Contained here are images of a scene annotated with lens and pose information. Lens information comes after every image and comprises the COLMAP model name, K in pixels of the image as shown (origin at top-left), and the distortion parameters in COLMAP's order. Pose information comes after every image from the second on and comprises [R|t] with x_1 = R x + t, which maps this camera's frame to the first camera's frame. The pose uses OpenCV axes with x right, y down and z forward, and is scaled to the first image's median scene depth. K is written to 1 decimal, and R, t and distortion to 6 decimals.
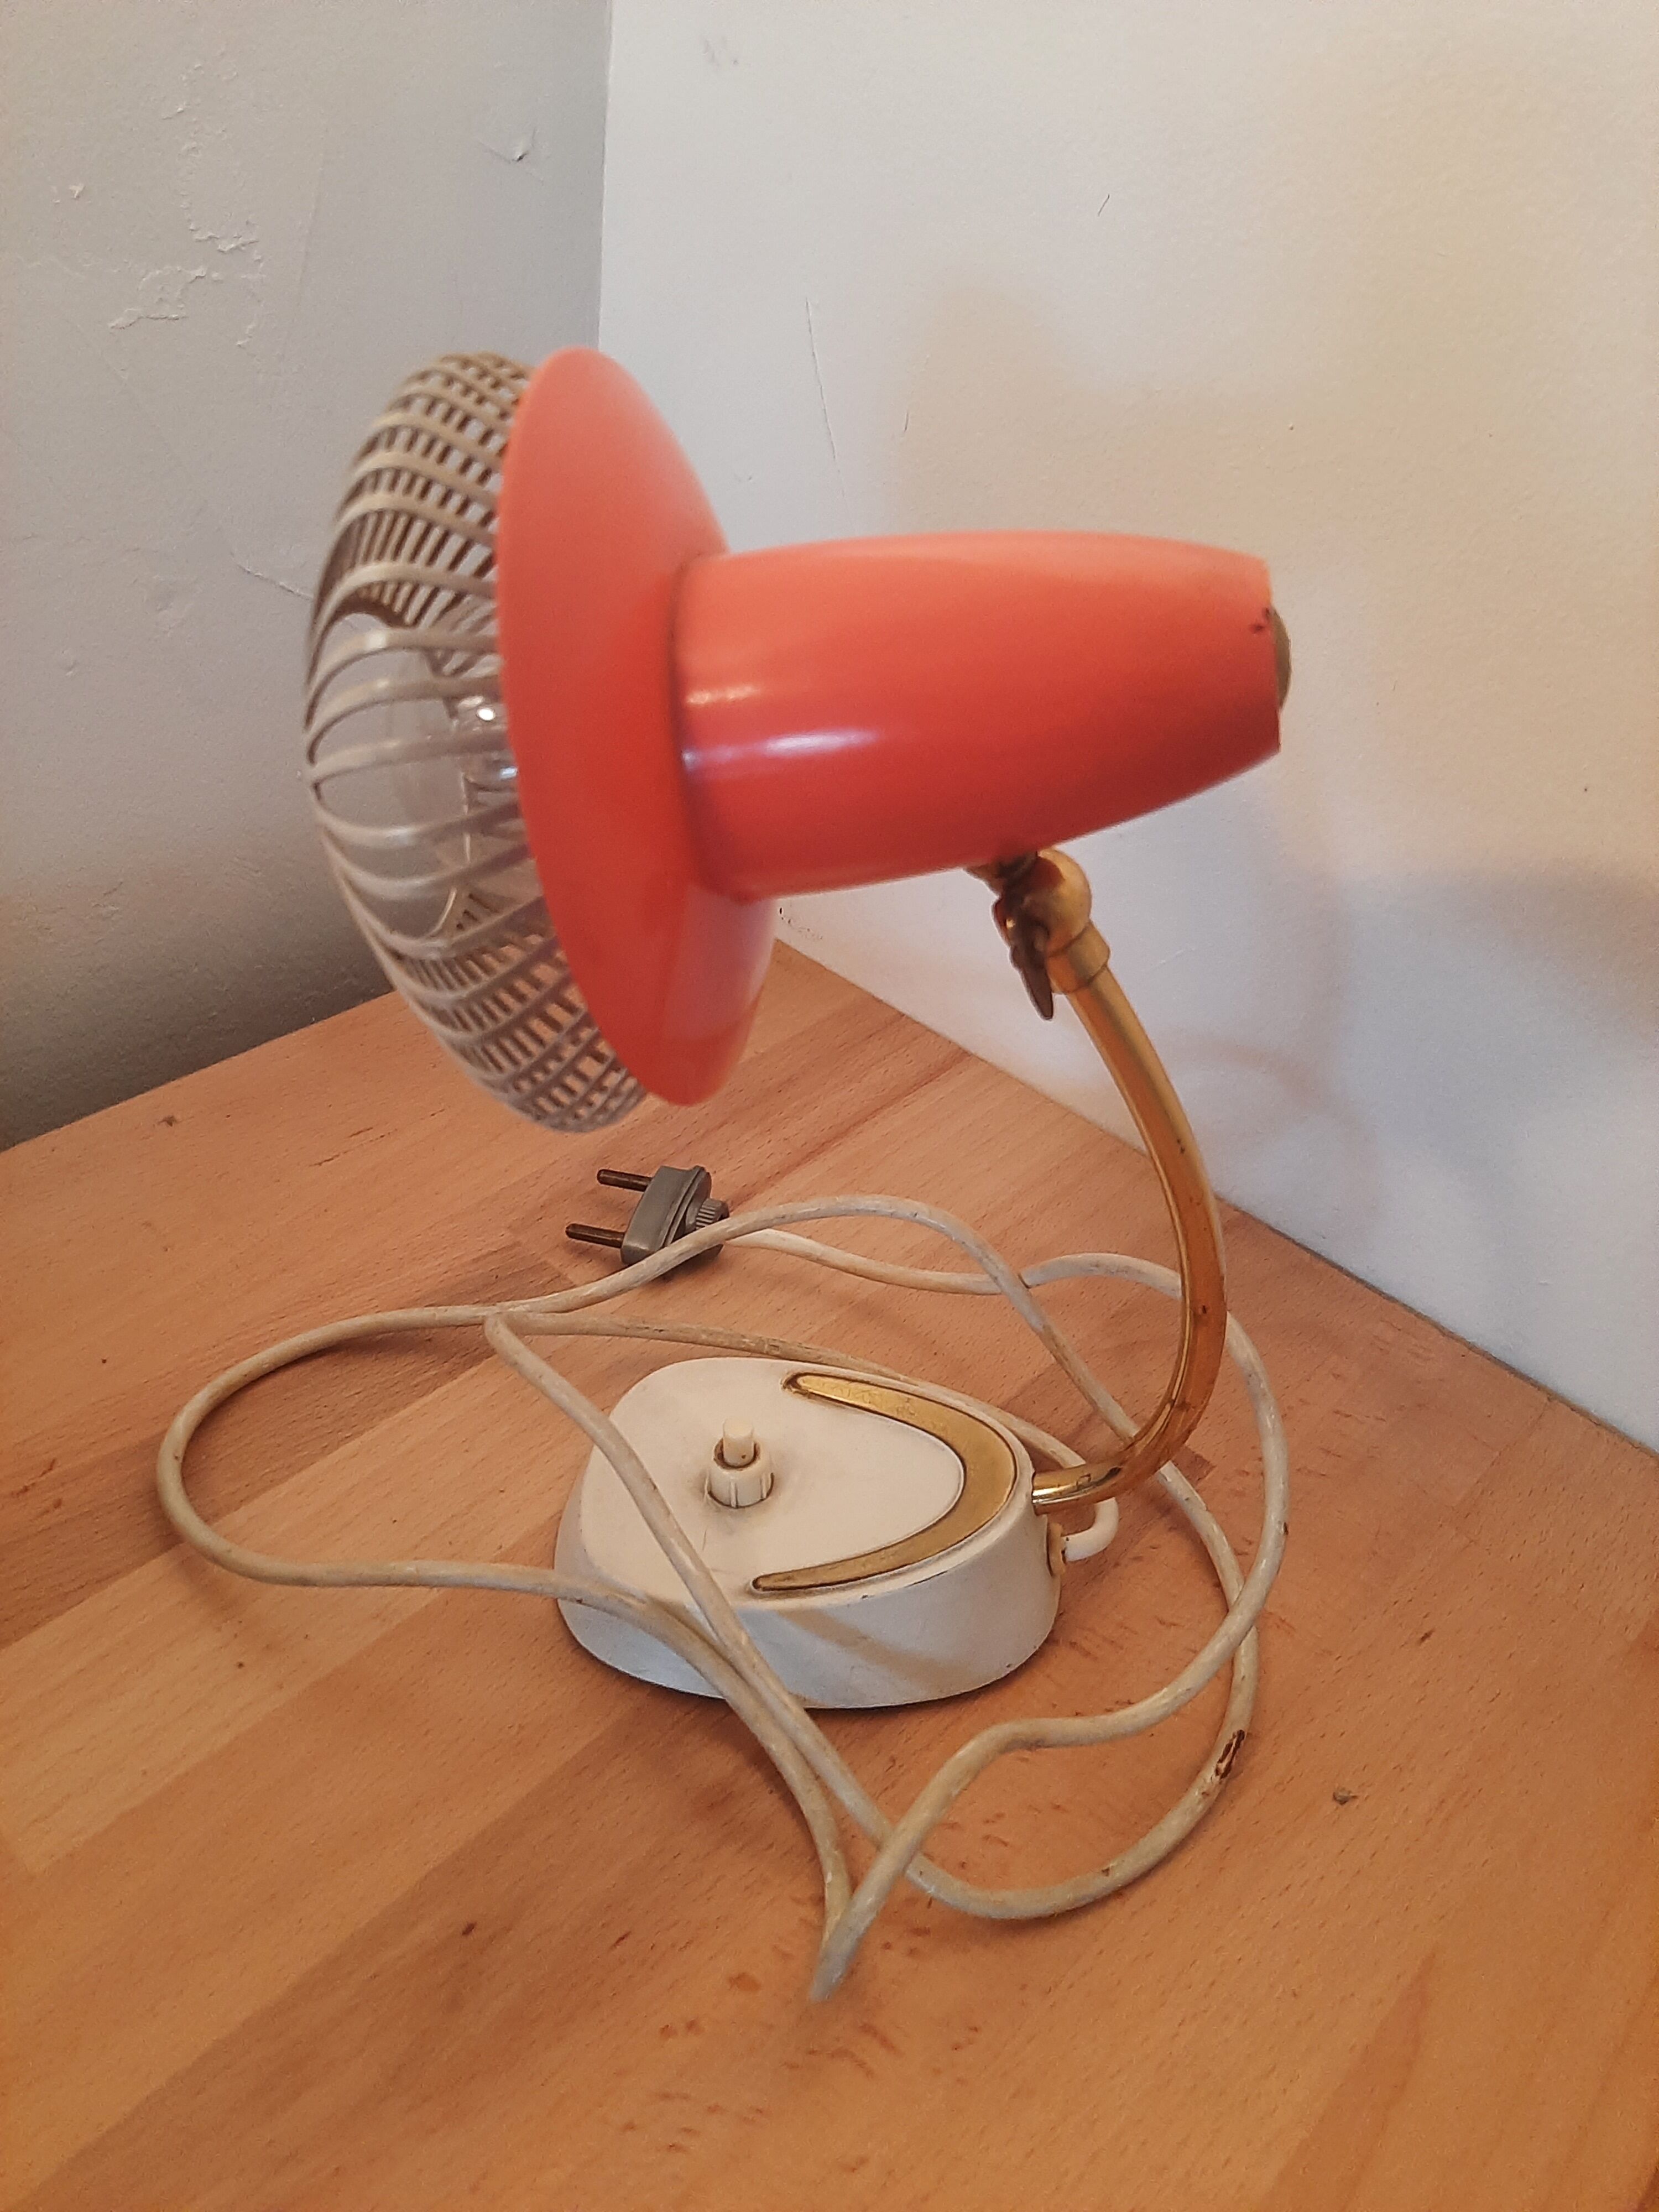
lens RADIAL K [[1810.9, 0, 821.6], [0, 1810.9, 1098.1], [0, 0, 1]] dist [0.035606, -0.116228]
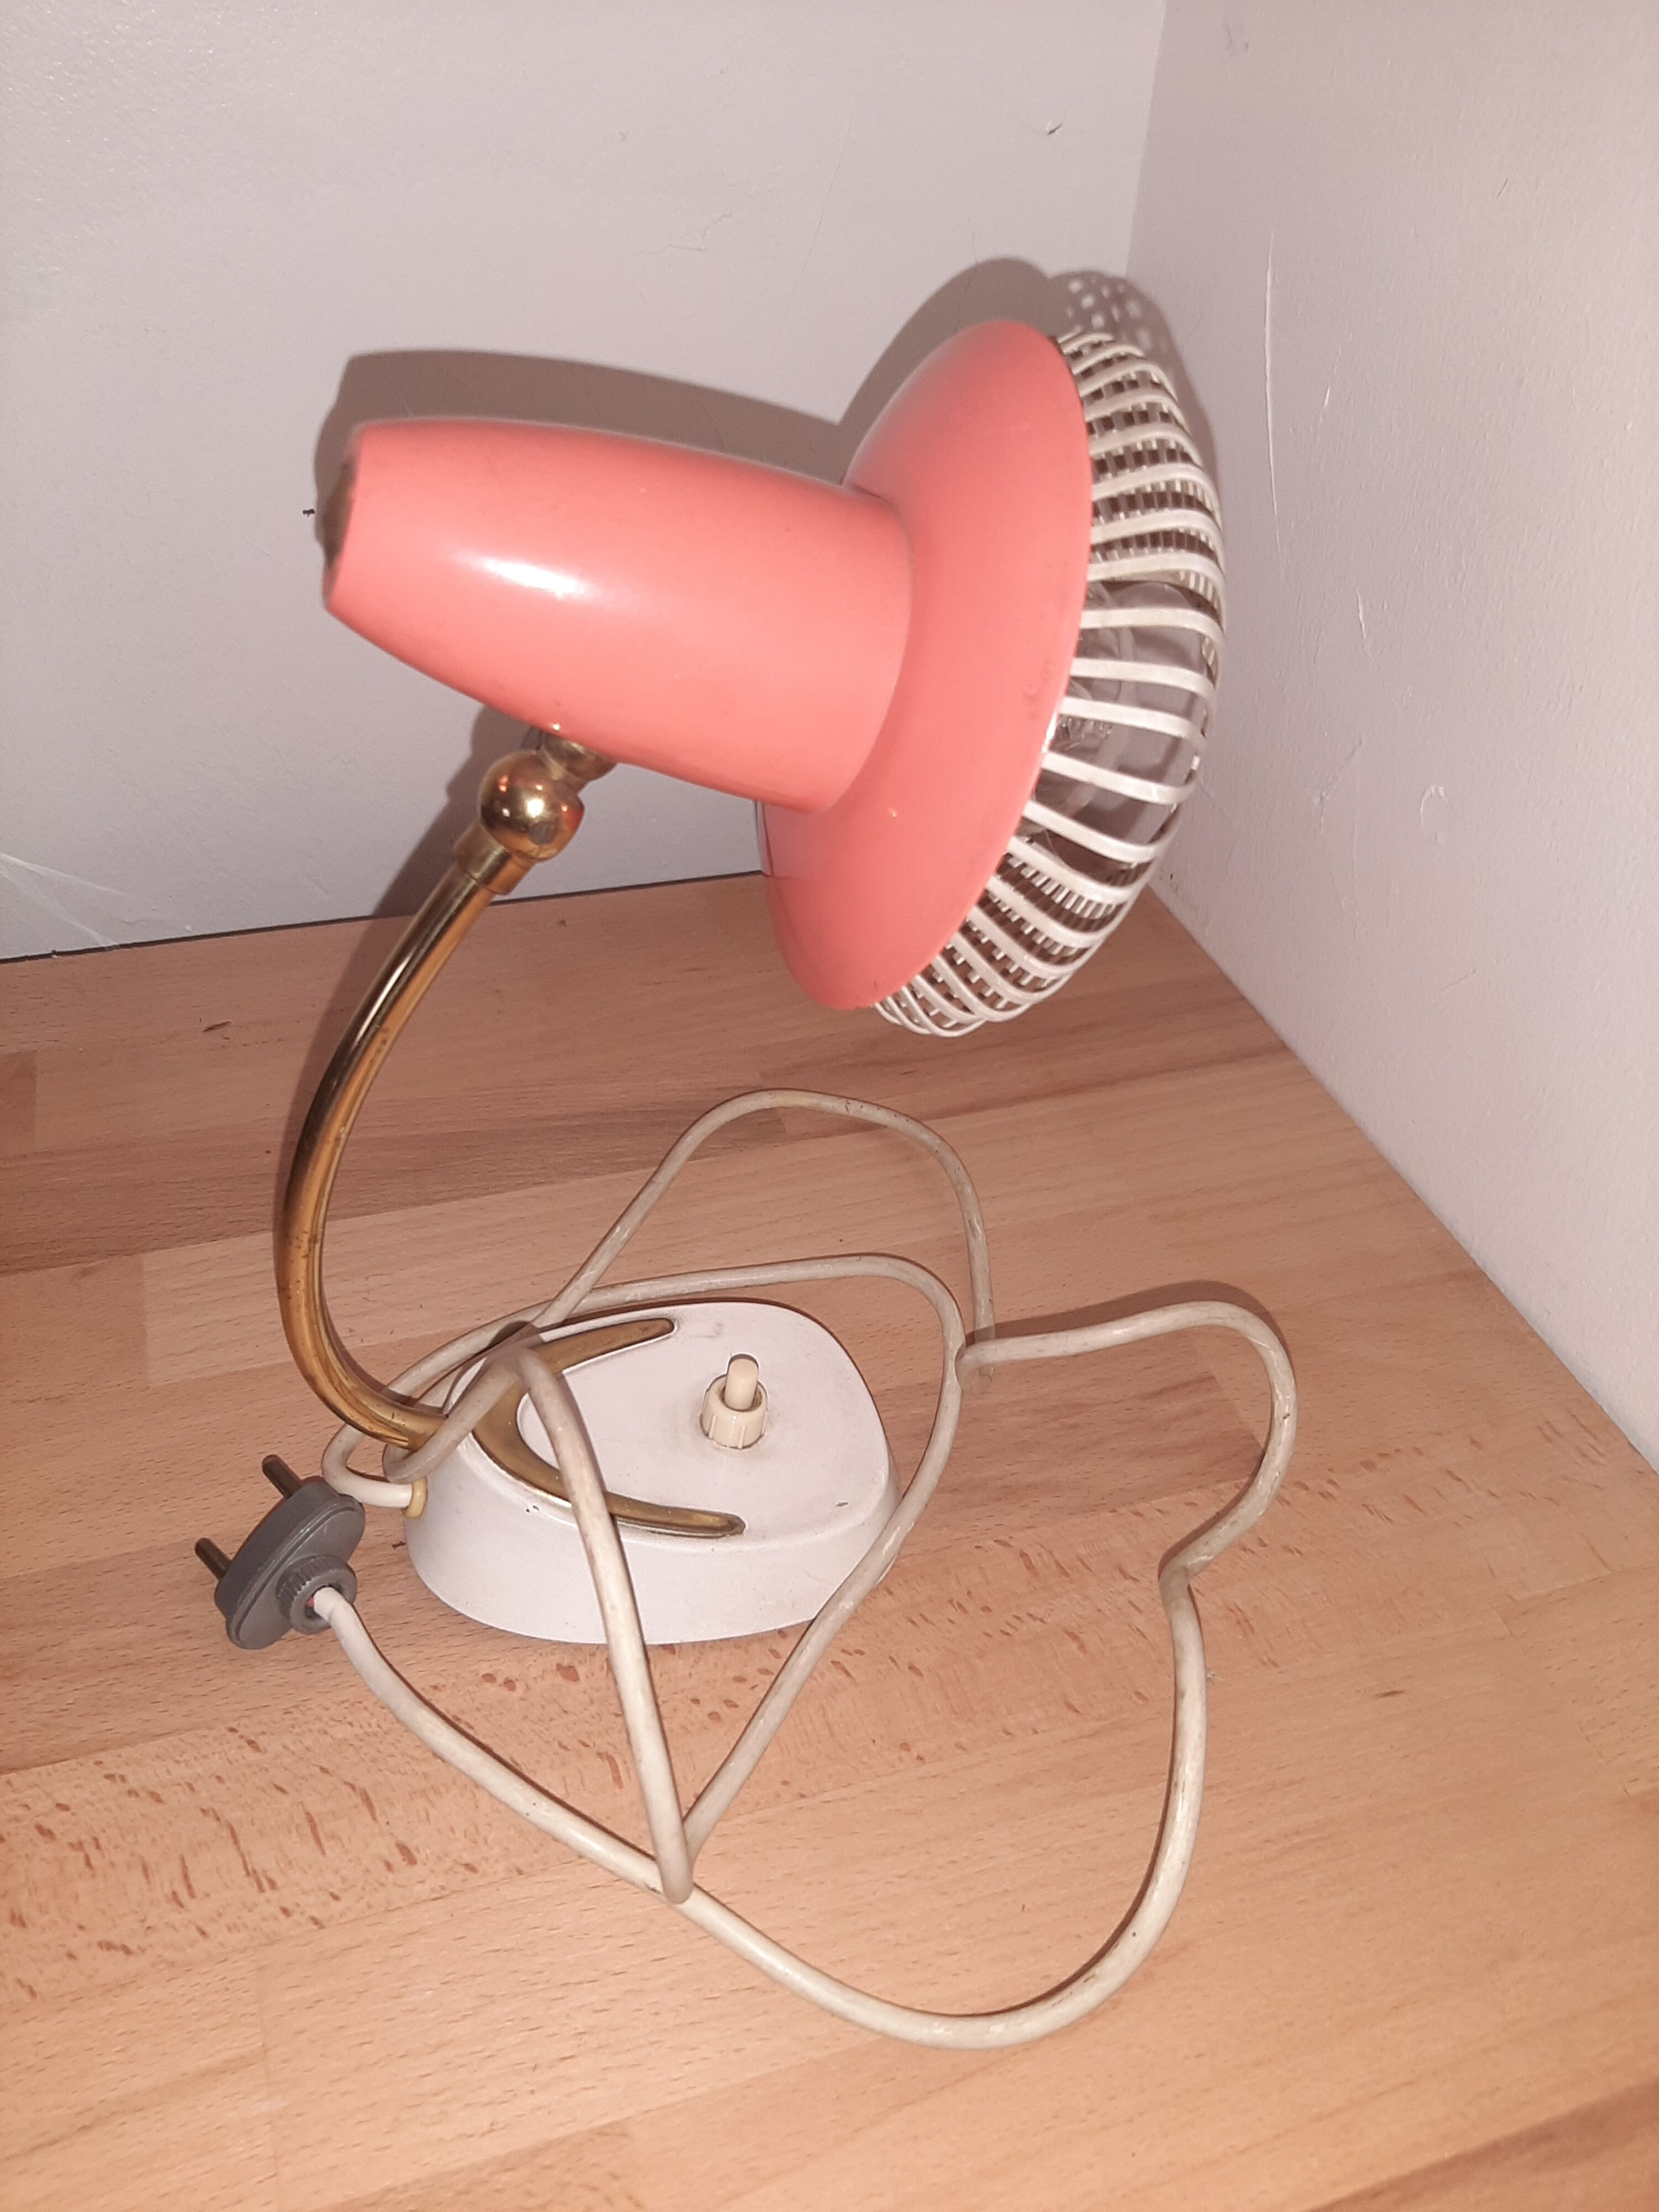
lens RADIAL K [[1810.9, 0, 833.4], [0, 1810.9, 1125.9], [0, 0, 1]] dist [0.035606, -0.116228]
pose [[0.867506, 0.259458, -0.424399, 0.415930], [-0.259401, 0.963961, 0.059084, 0.030930], [0.424434, 0.058834, 0.903545, 0.001330]]
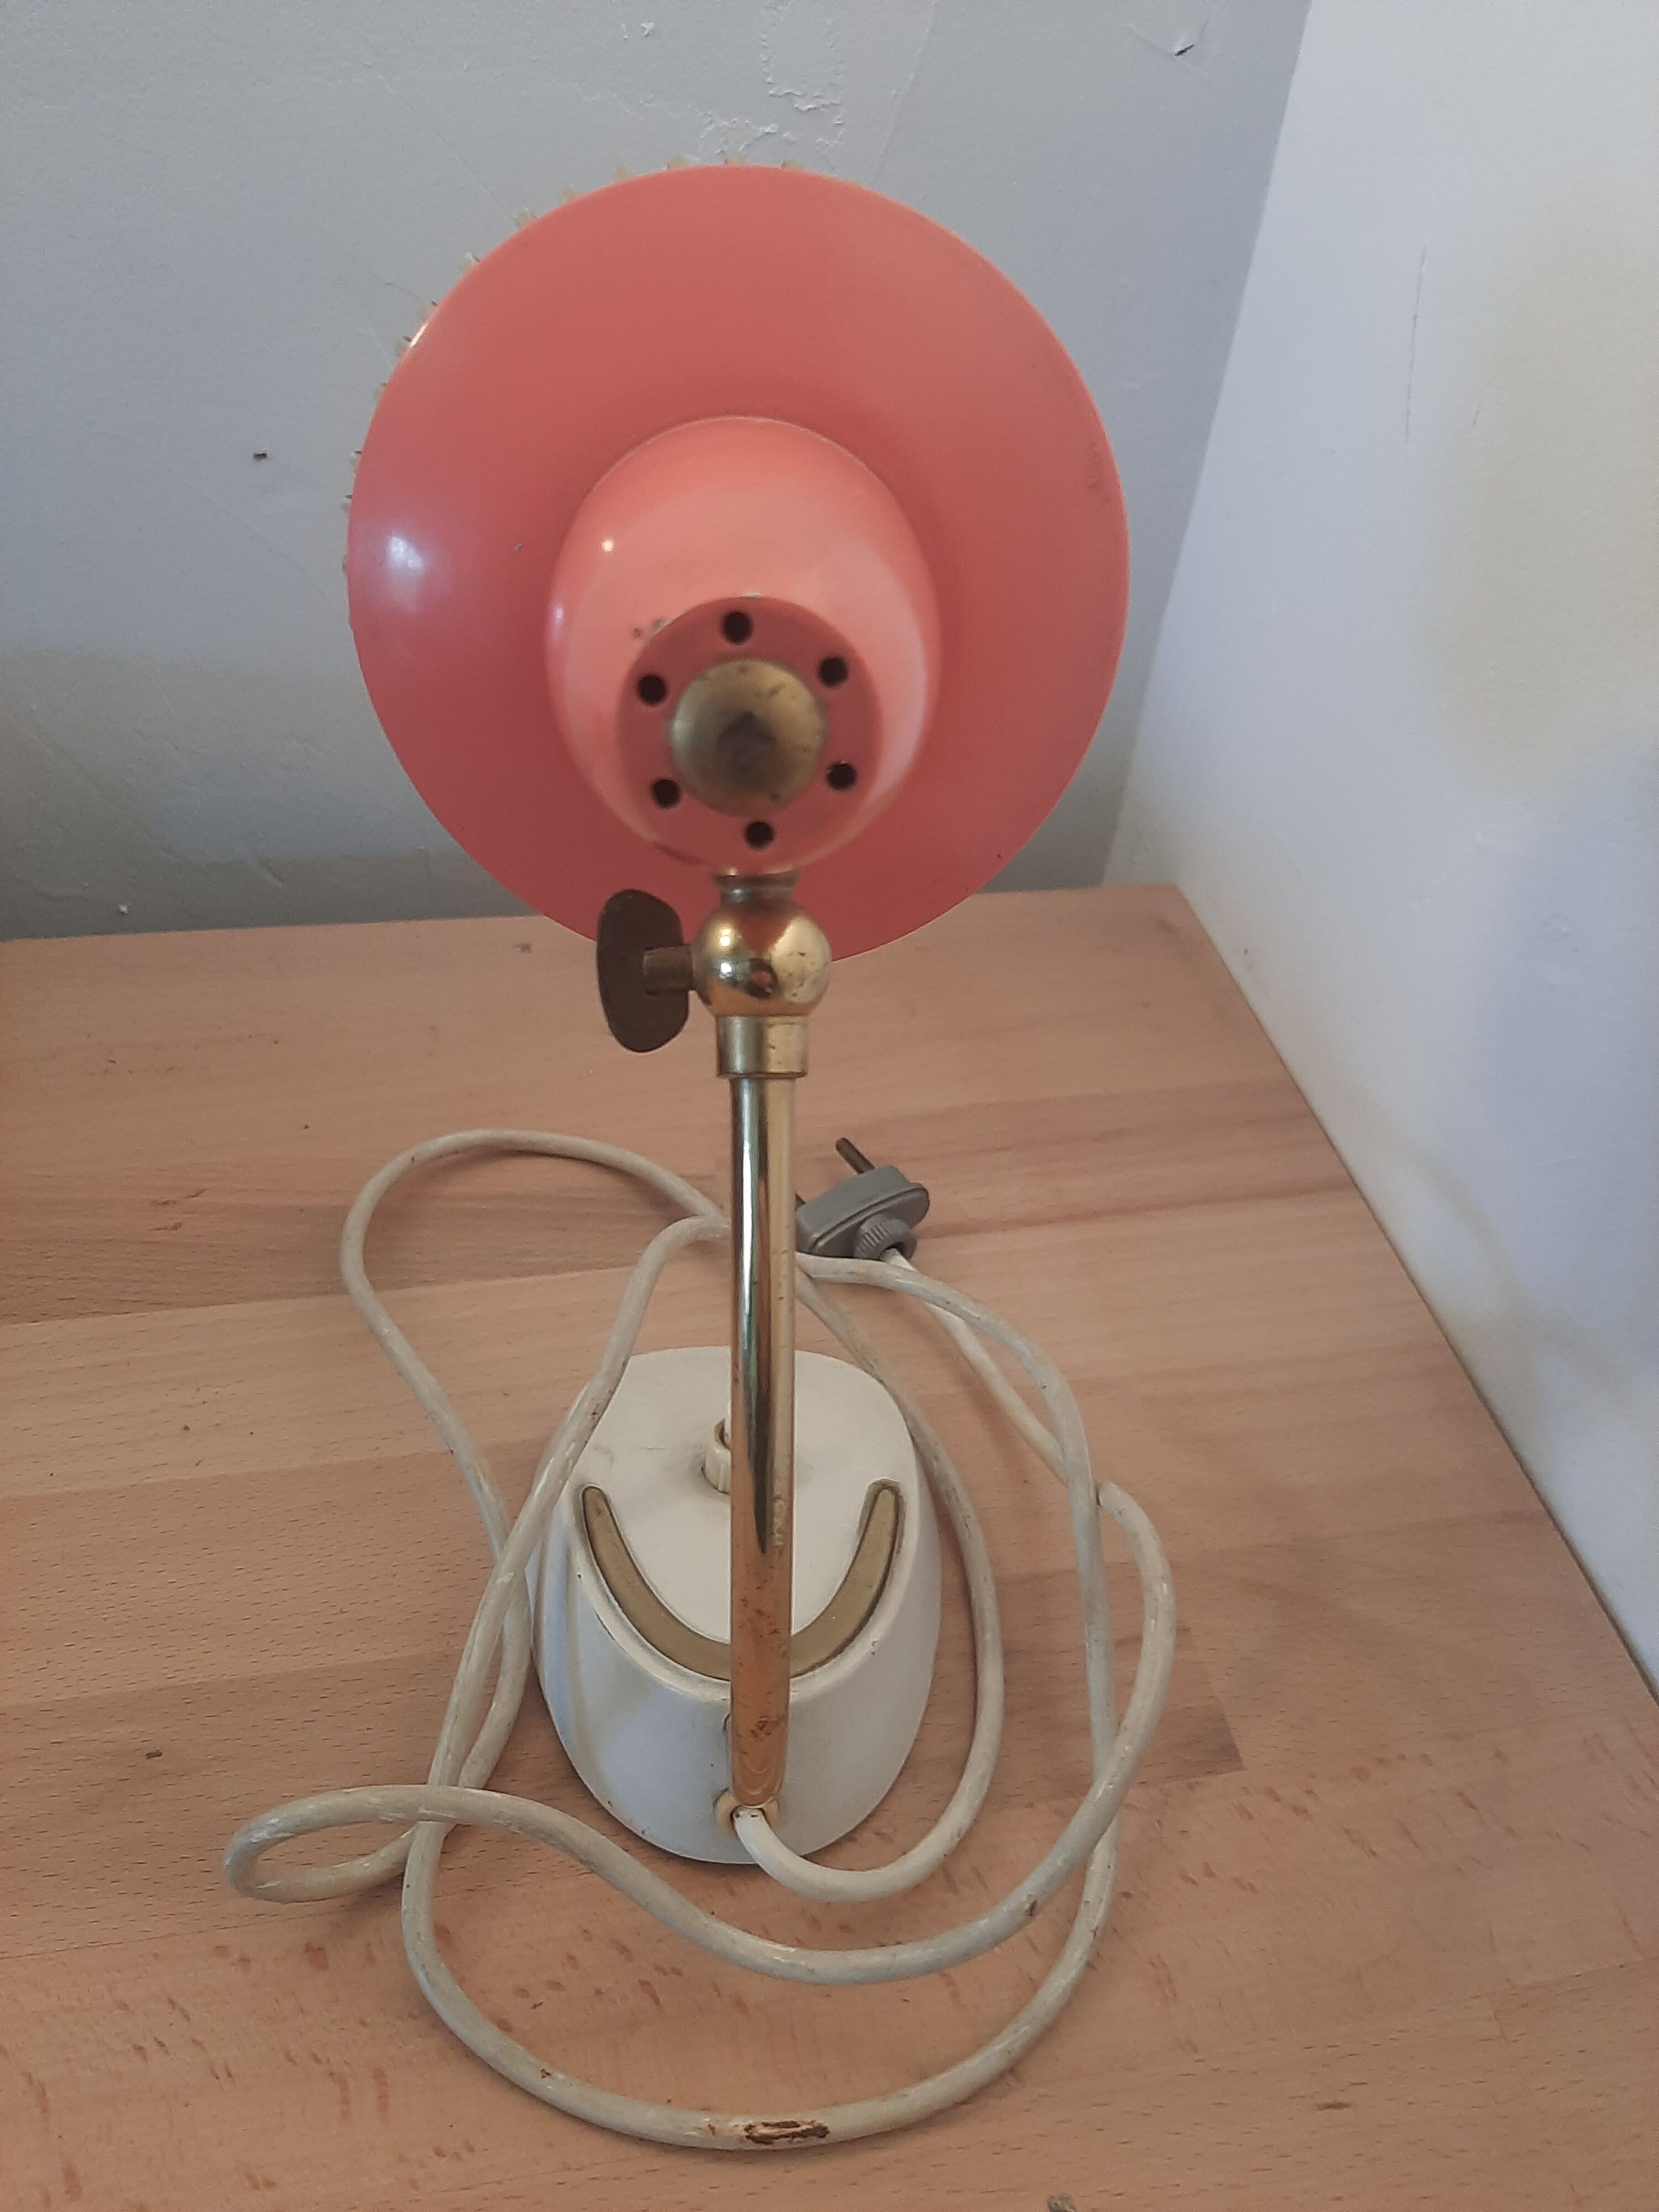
lens RADIAL K [[1810.9, 0, 846.7], [0, 1810.9, 1104.0], [0, 0, 1]] dist [0.035606, -0.116228]
pose [[0.802472, 0.359737, -0.476055, 0.386583], [-0.343809, 0.930837, 0.123848, -0.115828], [0.487683, 0.064288, 0.870651, 0.229922]]
